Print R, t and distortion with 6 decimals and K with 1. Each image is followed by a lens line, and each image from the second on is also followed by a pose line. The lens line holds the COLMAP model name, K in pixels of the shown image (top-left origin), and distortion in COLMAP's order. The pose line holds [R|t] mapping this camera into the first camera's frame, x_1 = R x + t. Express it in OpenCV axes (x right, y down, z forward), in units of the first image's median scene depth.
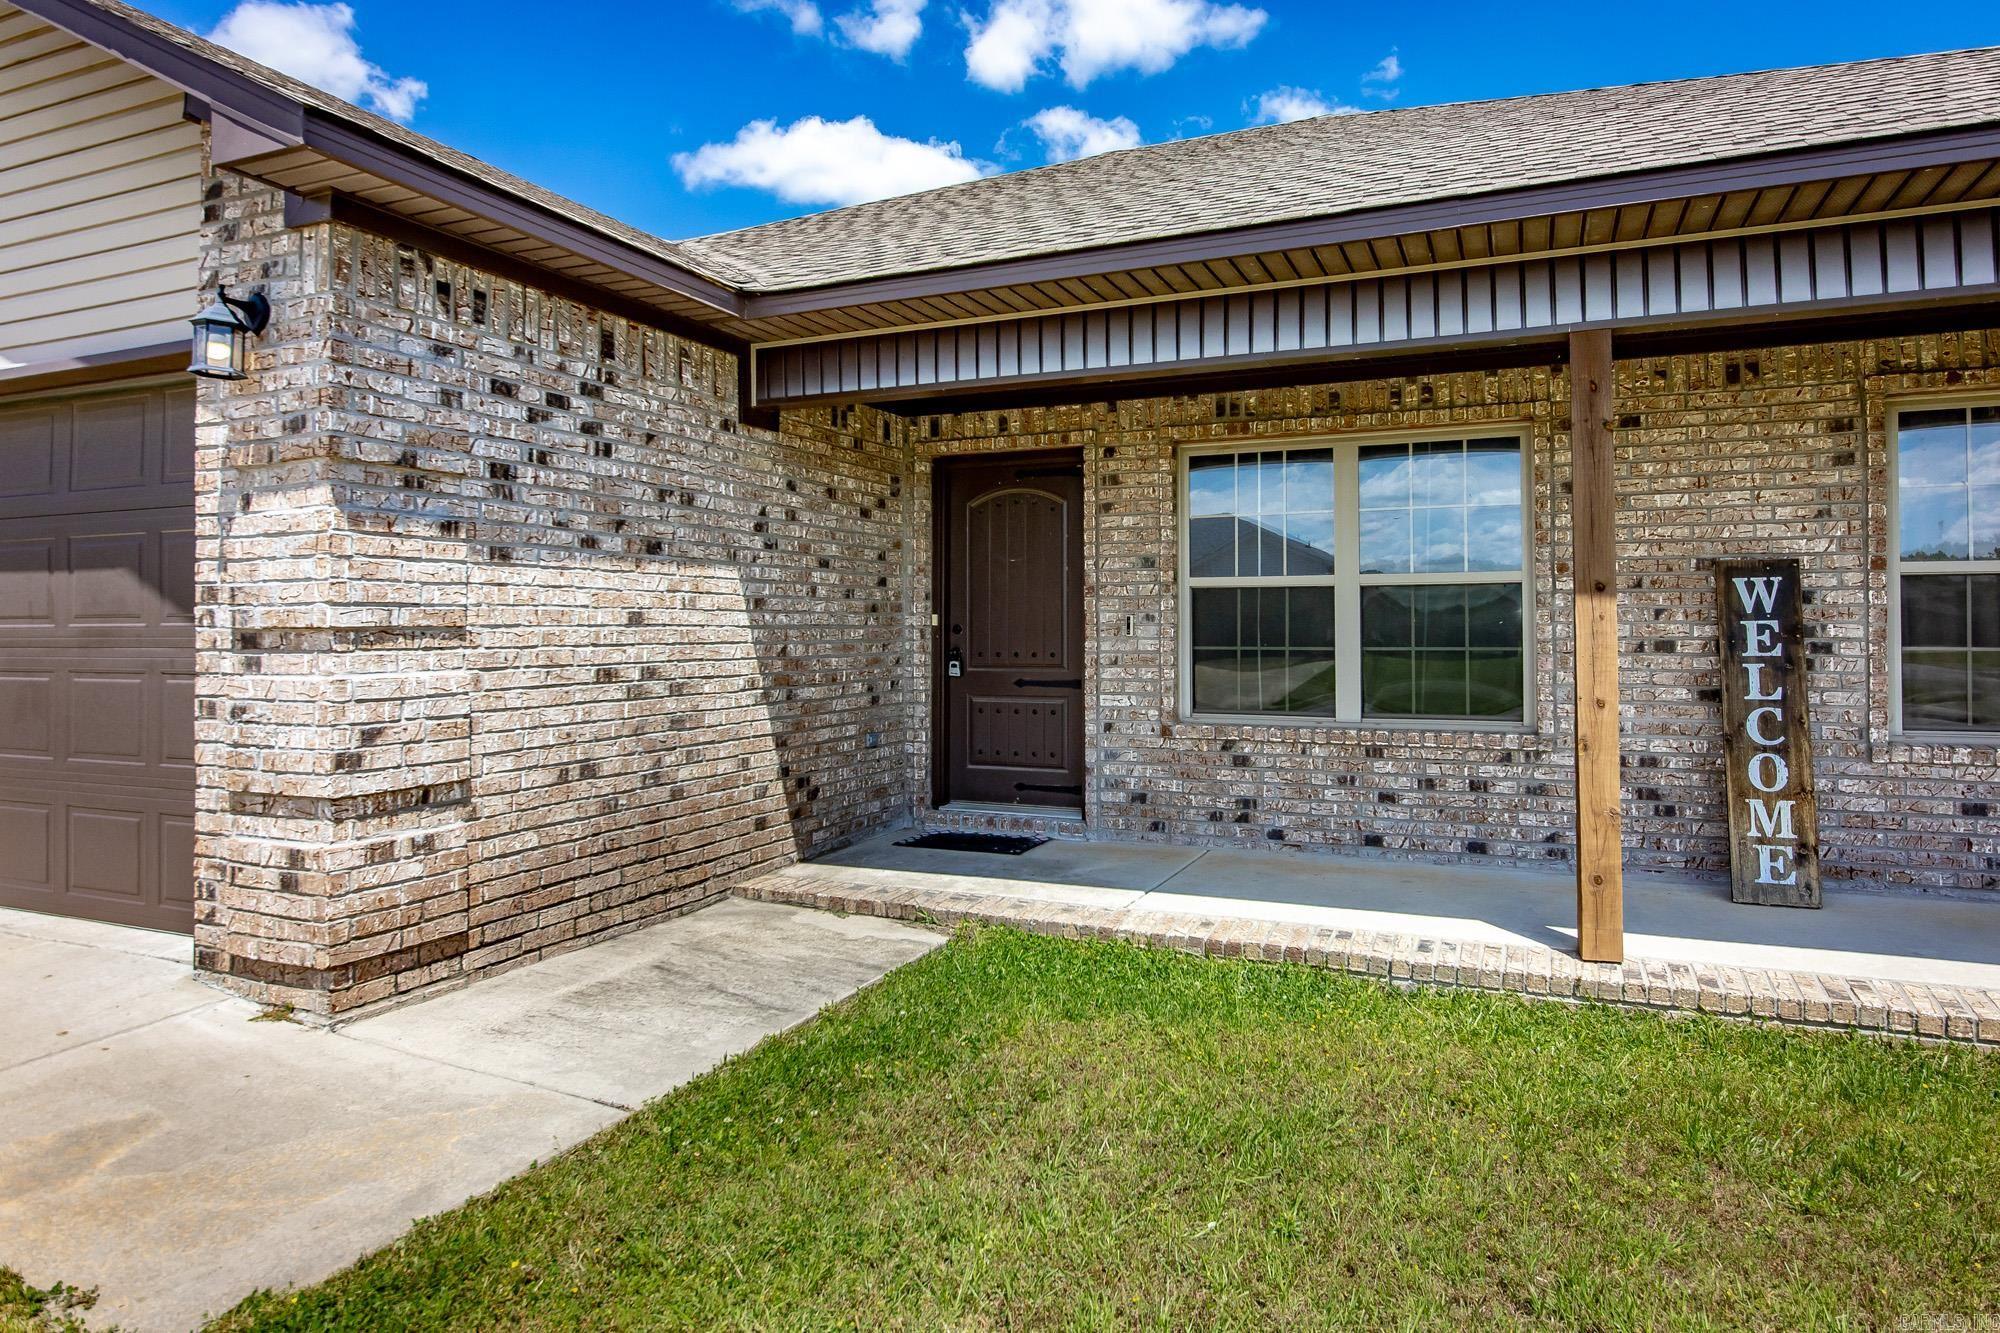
lens RADIAL K [[1160.0, 0, 1091.3], [0, 1160.0, 603.7], [0, 0, 1]] dist [-0.003632, -0.003871]
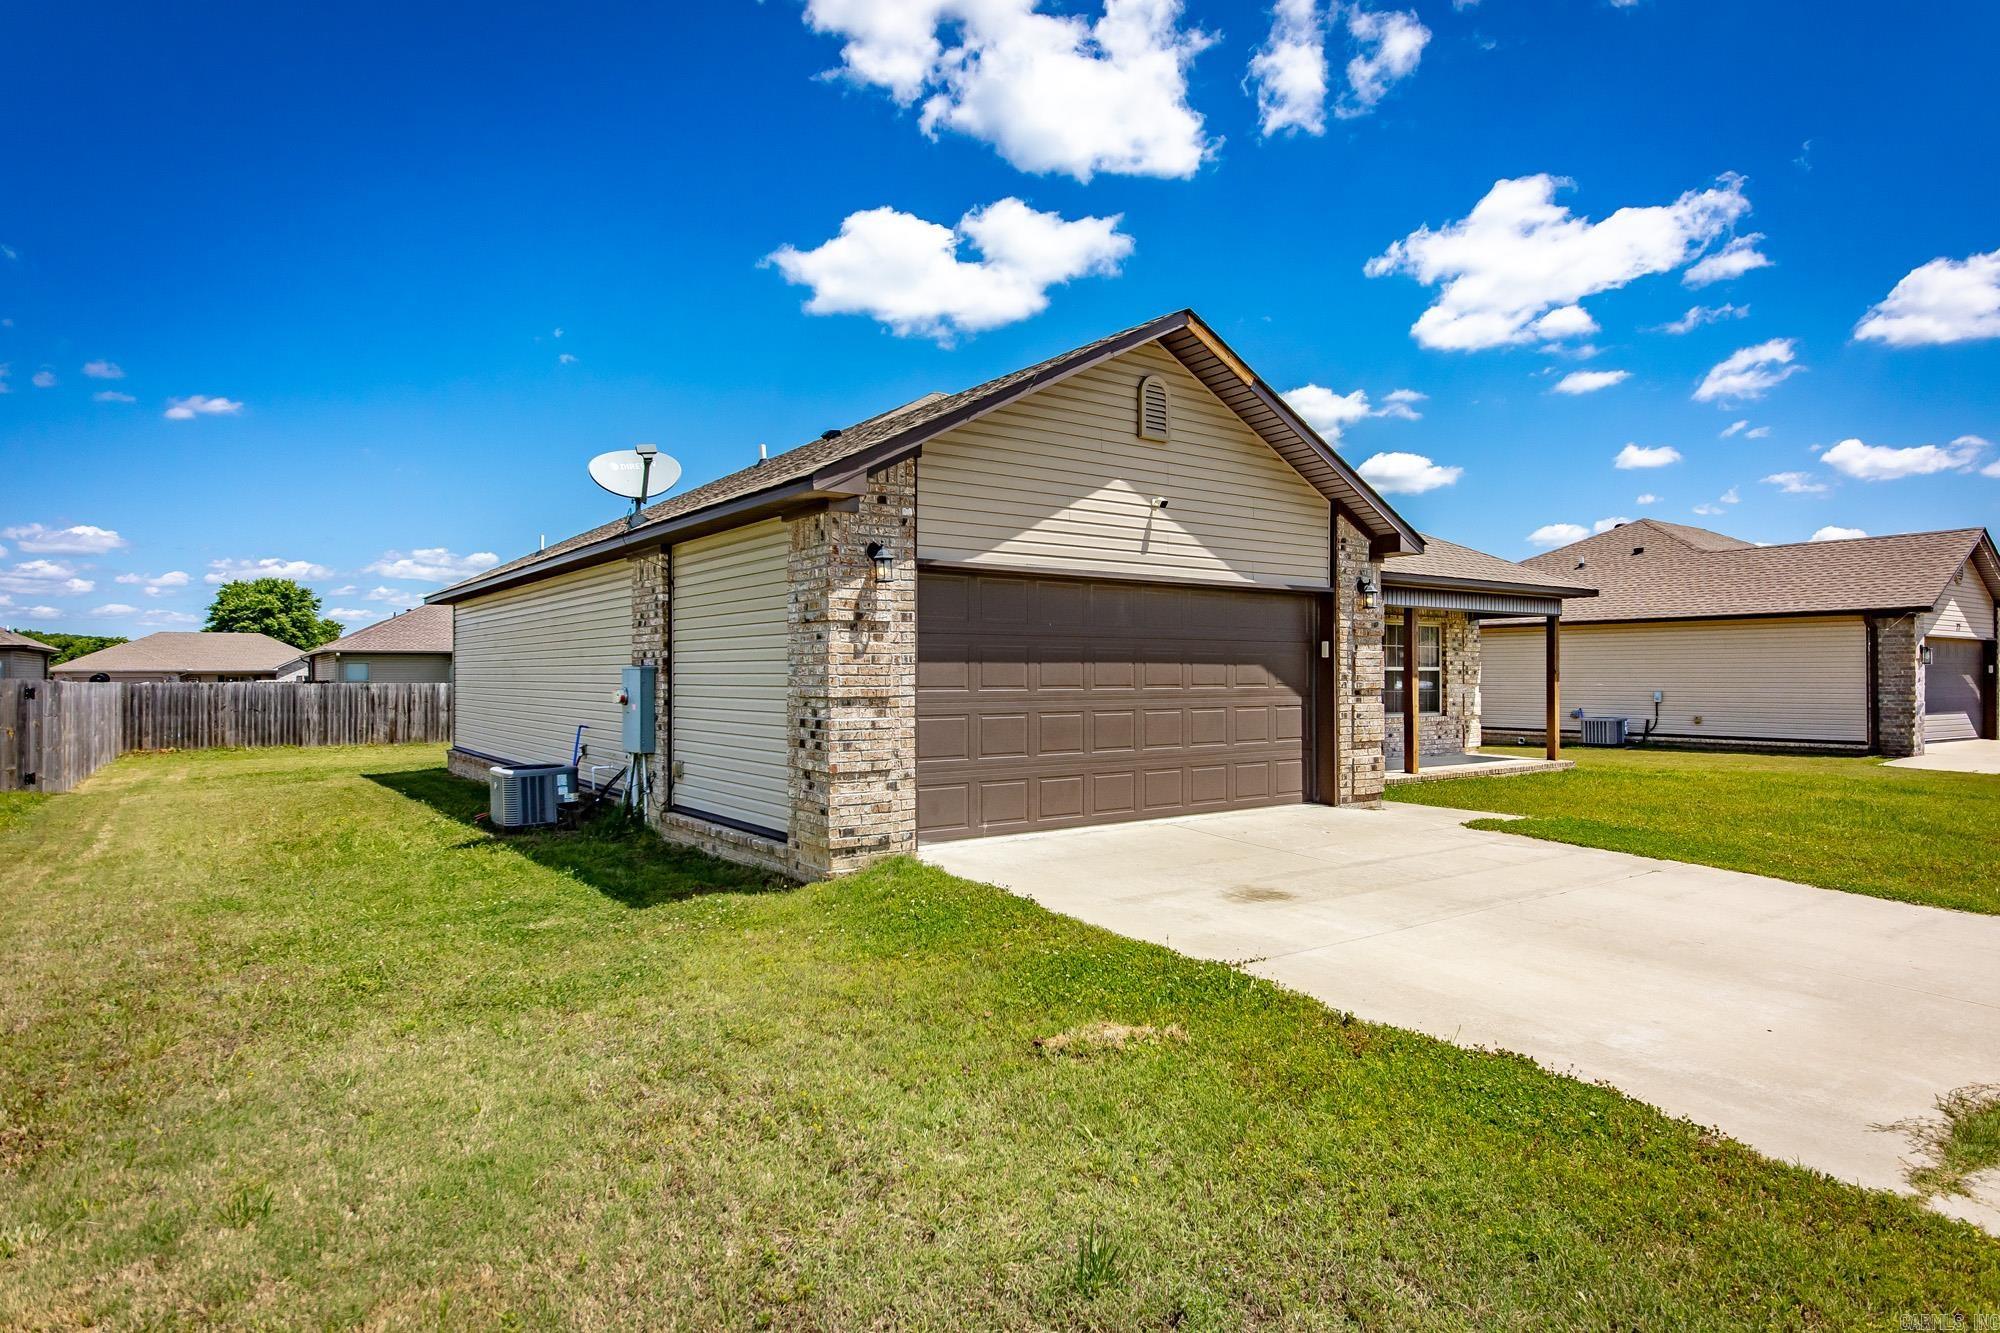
lens RADIAL K [[1121.8, 0, 1018.0], [0, 1121.8, 670.6], [0, 0, 1]] dist [-0.010424, -0.004134]
pose [[0.517613, 0.007840, 0.855579, -2.993967], [-0.018726, 0.999822, 0.002167, -0.012702], [-0.855410, -0.017144, 0.517668, 0.185370]]
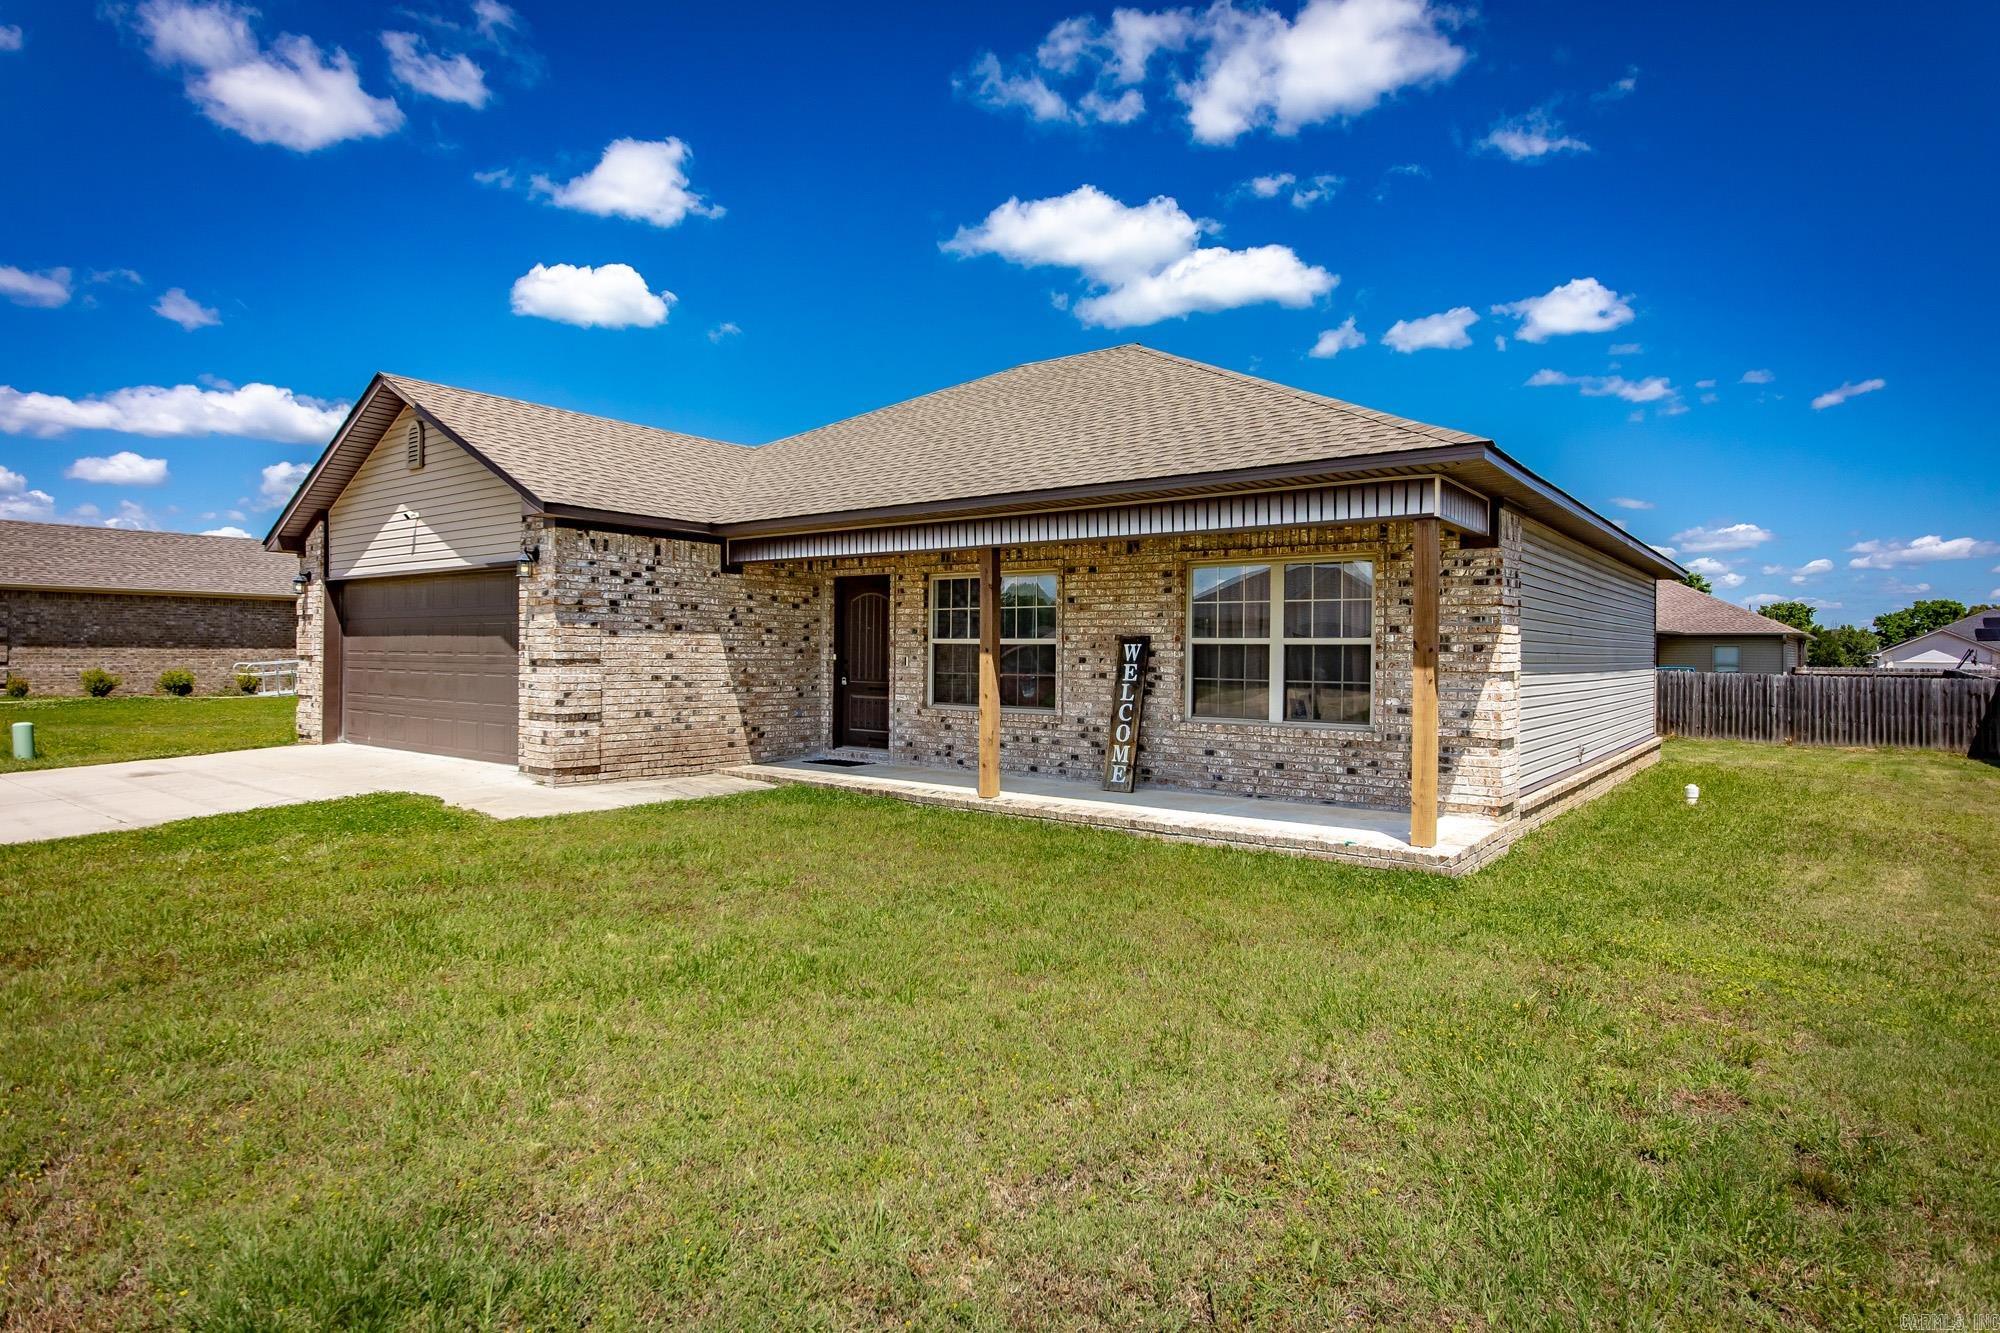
lens RADIAL K [[1121.8, 0, 1009.3], [0, 1121.8, 650.5], [0, 0, 1]] dist [-0.010424, -0.004134]
pose [[0.961021, 0.013263, -0.276158, 1.028893], [-0.008838, 0.999812, 0.017262, -0.049664], [0.276335, -0.014148, 0.960957, -1.186134]]
